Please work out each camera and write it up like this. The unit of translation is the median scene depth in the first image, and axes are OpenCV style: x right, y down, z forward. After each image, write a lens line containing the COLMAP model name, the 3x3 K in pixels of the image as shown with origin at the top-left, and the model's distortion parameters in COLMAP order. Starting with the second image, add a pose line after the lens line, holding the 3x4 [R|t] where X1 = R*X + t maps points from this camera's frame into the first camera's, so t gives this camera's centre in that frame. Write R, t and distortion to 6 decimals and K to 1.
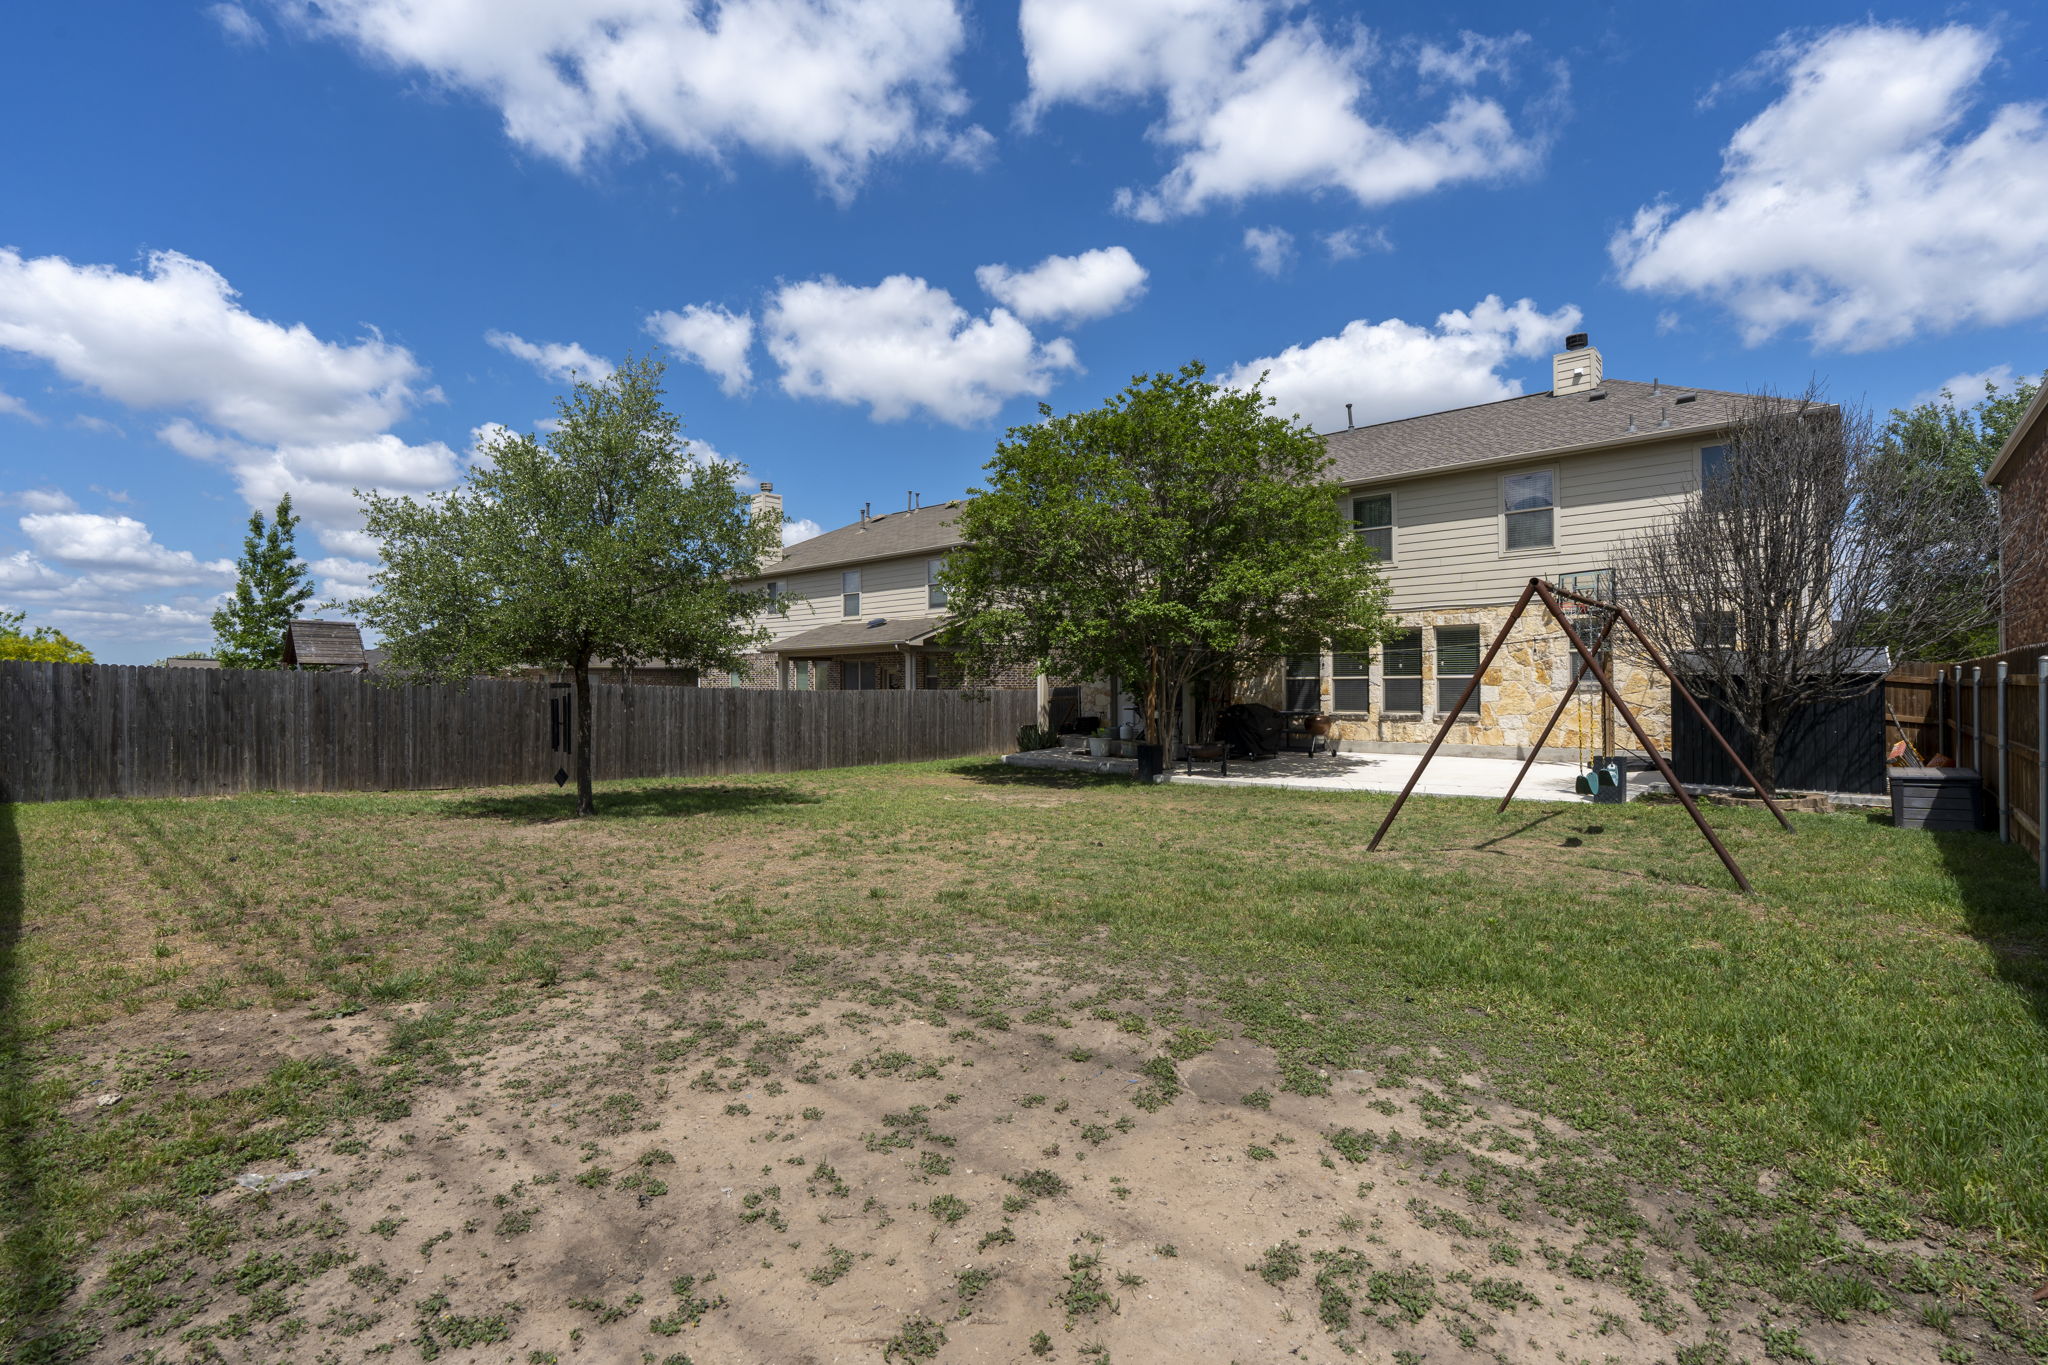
lens RADIAL K [[870.2, 0, 1013.3], [0, 870.2, 675.4], [0, 0, 1]] dist [-0.014625, 0.000447]
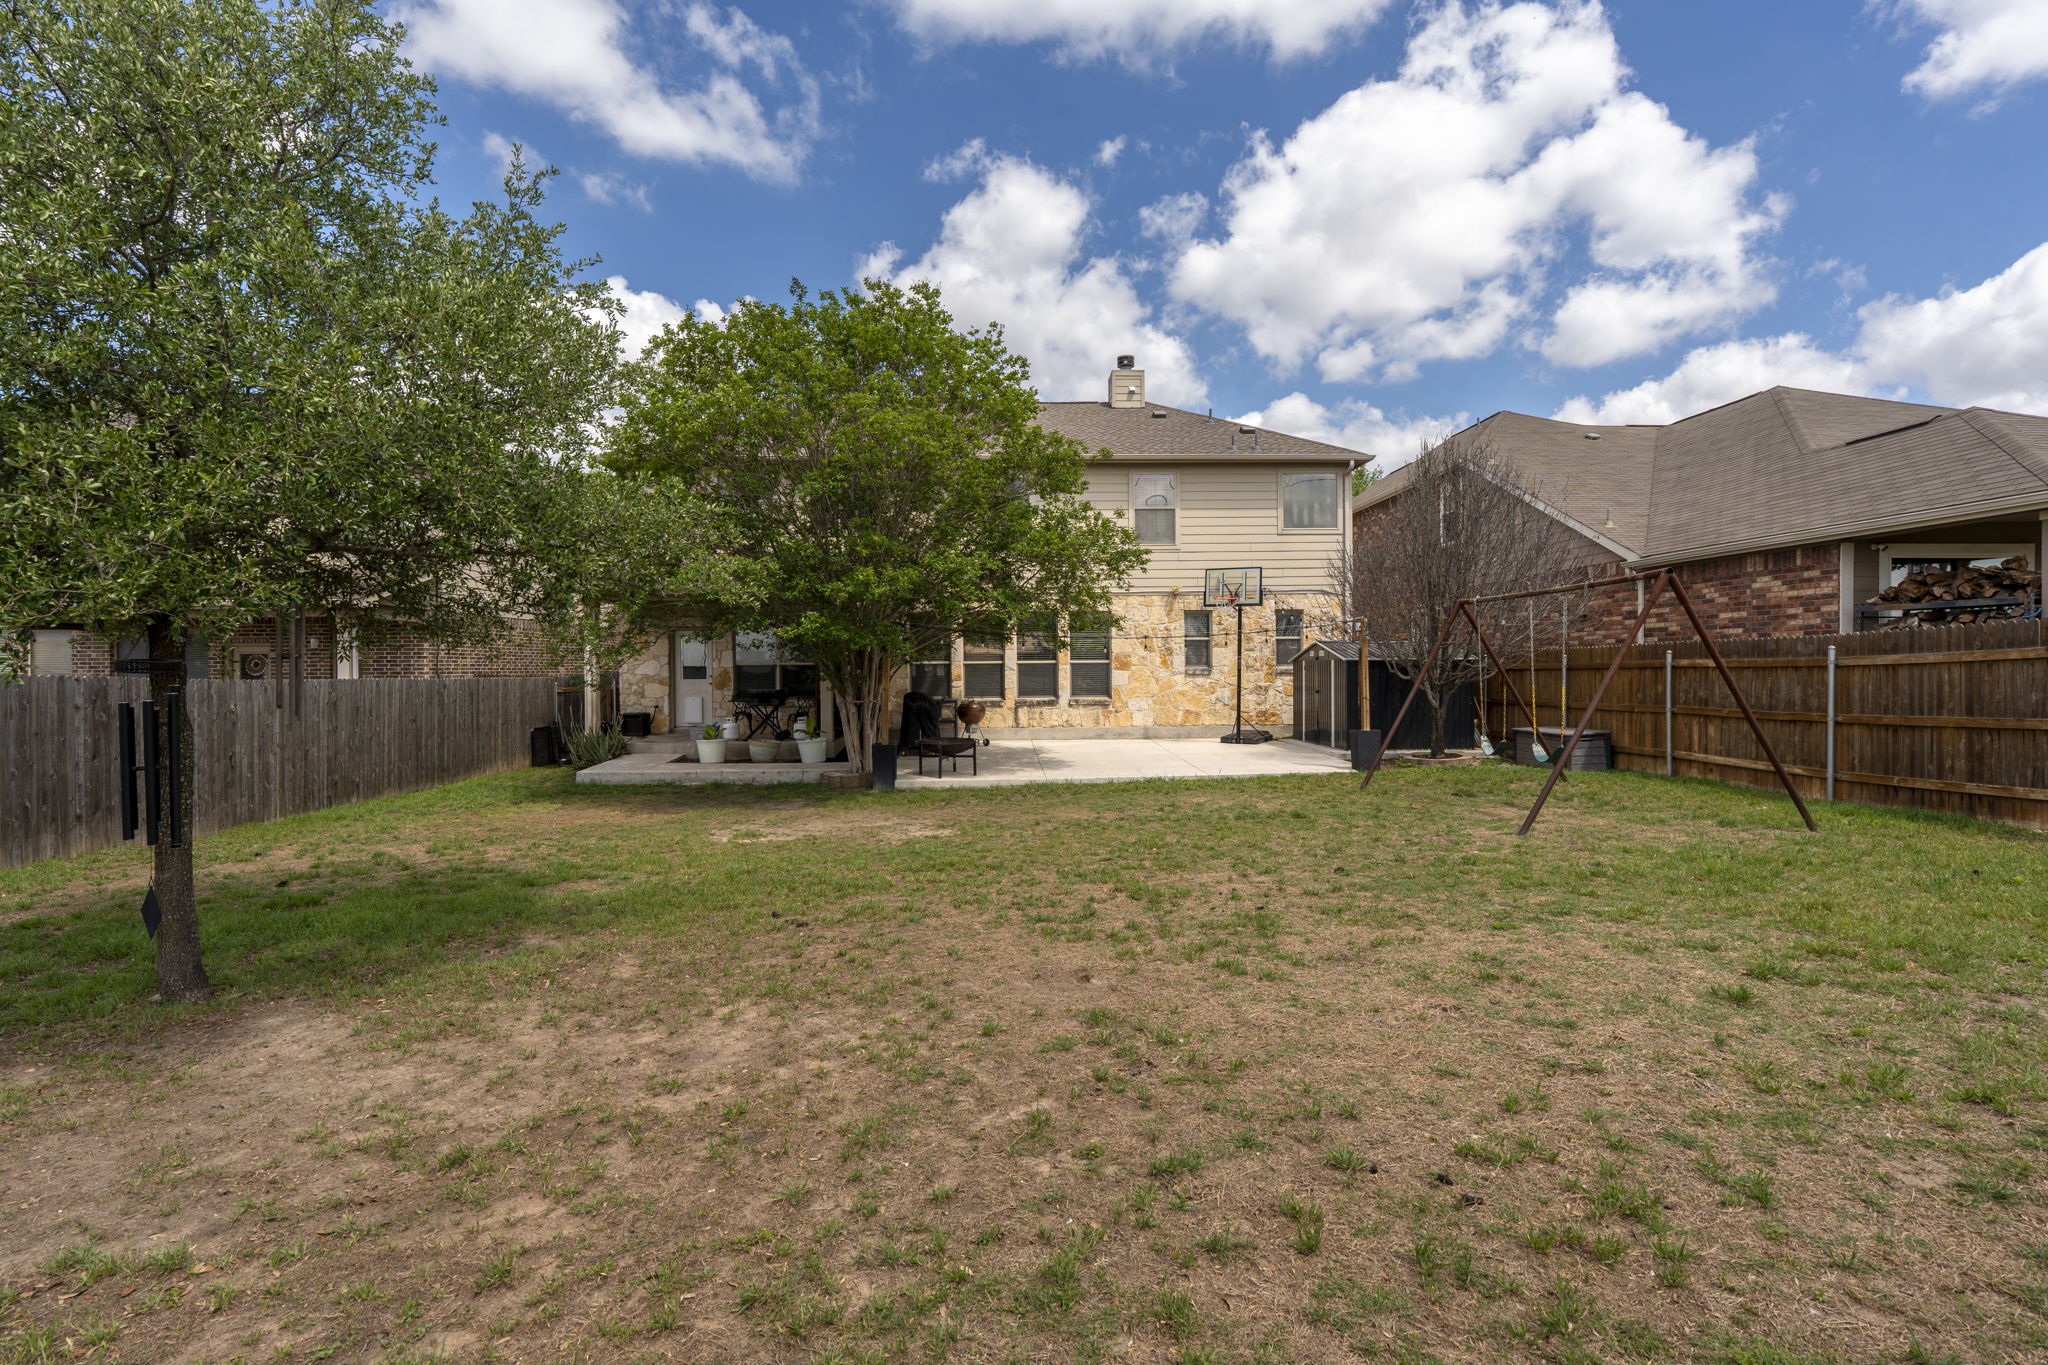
lens RADIAL K [[936.1, 0, 1006.4], [0, 936.1, 682.9], [0, 0, 1]] dist [-0.003183, 0.000485]
pose [[0.711150, -0.008563, 0.702988, -0.321396], [-0.005426, 0.999829, 0.017669, 0.007102], [-0.703020, -0.016380, 0.710982, 0.260873]]
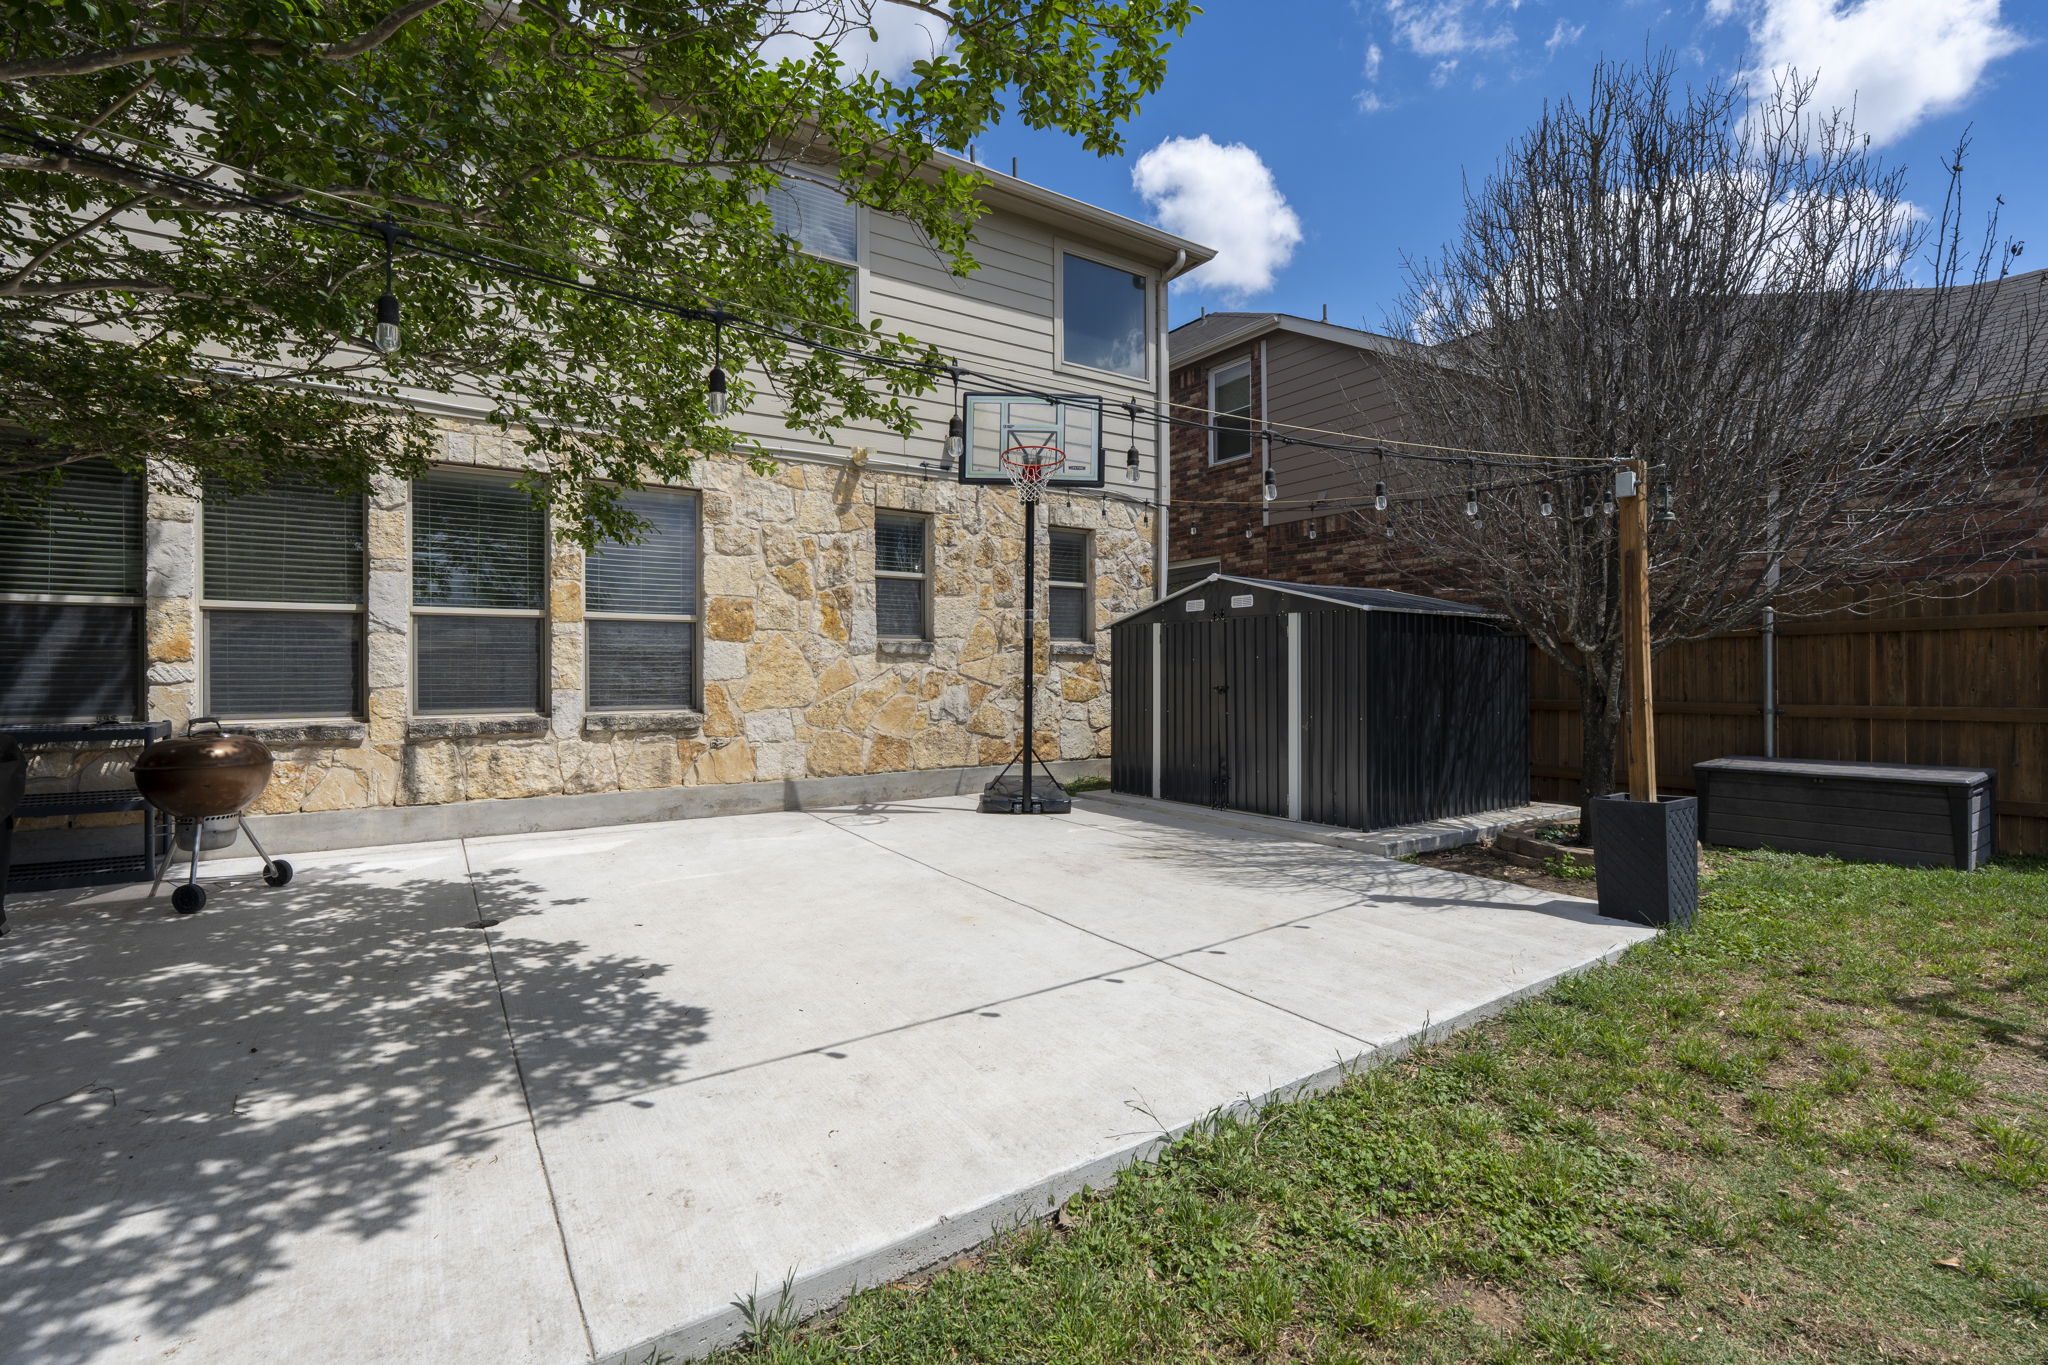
lens RADIAL K [[936.1, 0, 1033.5], [0, 936.1, 676.4], [0, 0, 1]] dist [-0.003183, 0.000485]
pose [[0.190568, 0.004660, 0.981663, 0.124831], [-0.010354, 0.999943, -0.002737, 0.026156], [-0.981619, -0.009642, 0.190606, 0.702545]]
